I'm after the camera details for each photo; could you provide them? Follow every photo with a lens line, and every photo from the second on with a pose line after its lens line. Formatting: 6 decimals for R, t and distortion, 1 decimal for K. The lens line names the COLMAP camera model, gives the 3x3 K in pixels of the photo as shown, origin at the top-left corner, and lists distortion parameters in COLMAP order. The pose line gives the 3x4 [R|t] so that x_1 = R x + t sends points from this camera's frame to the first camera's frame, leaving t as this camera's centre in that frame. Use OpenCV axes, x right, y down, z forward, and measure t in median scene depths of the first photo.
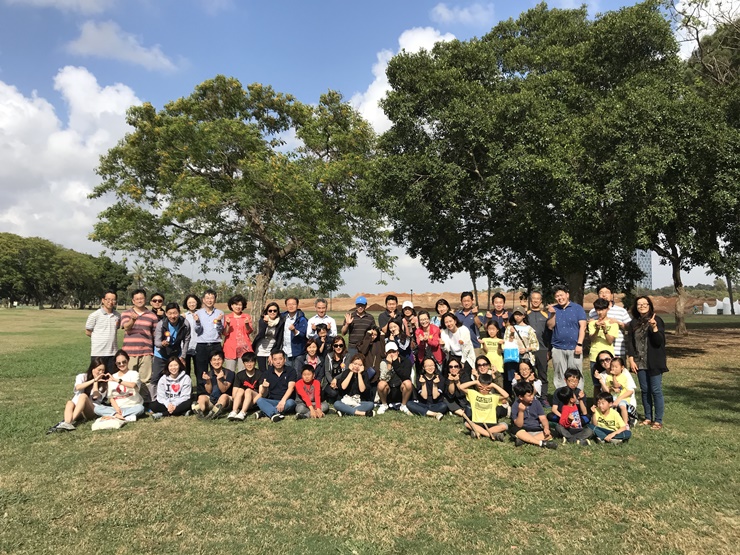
lens RADIAL K [[597.7, 0, 370.0], [0, 597.7, 277.5], [0, 0, 1]] dist [0.066748, 0.000596]
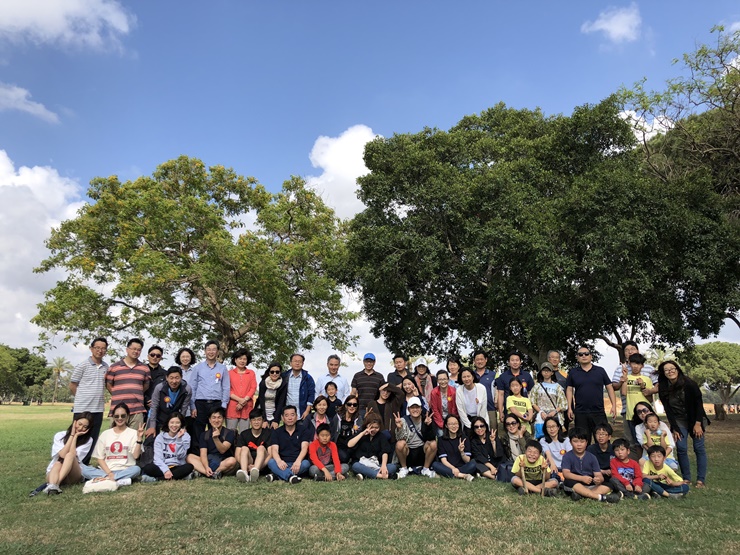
lens RADIAL K [[590.0, 0, 370.0], [0, 590.0, 277.5], [0, 0, 1]] dist [0.044492, 0.001312]
pose [[0.992900, 0.025912, 0.116093, -0.081261], [-0.006316, 0.986092, -0.166079, 0.044460], [-0.118782, 0.164167, 0.979255, 0.043466]]
